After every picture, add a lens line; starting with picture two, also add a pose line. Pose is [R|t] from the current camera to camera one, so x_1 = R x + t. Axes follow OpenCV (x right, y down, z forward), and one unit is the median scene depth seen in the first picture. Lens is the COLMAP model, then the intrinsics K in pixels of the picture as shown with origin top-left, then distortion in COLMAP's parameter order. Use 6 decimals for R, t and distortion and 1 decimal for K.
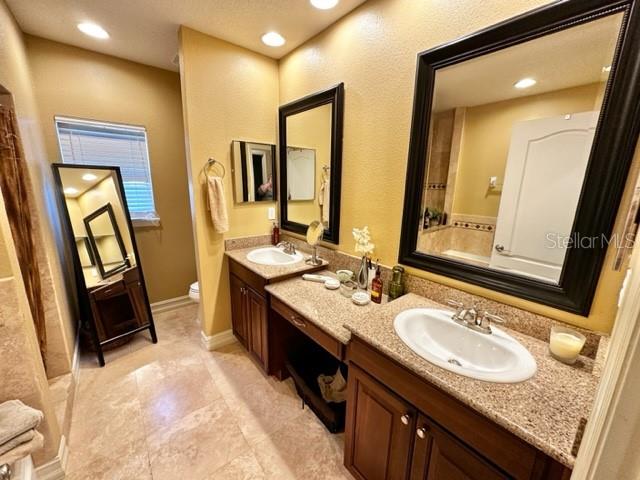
lens RADIAL K [[254.6, 0, 319.6], [0, 254.6, 242.2], [0, 0, 1]] dist [-0.000561, -0.000058]
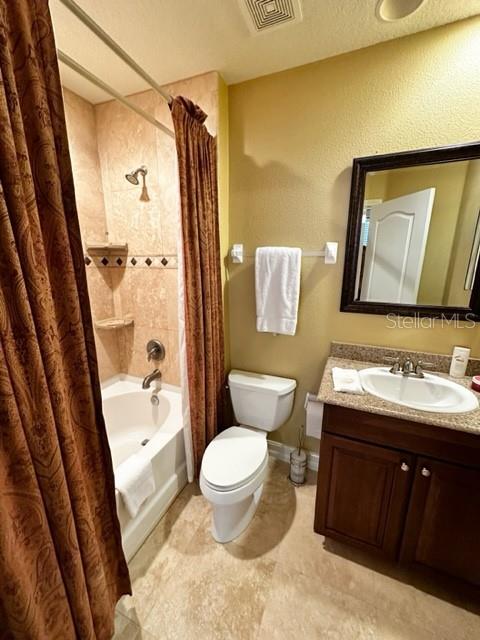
lens RADIAL K [[254.6, 0, 242.2], [0, 254.6, 319.7], [0, 0, 1]] dist [-0.000561, -0.000058]
pose [[0.885876, -0.122279, 0.447517, -0.678858], [0.118107, 0.992299, 0.037338, -0.084463], [-0.448636, 0.019778, 0.893496, 0.258527]]
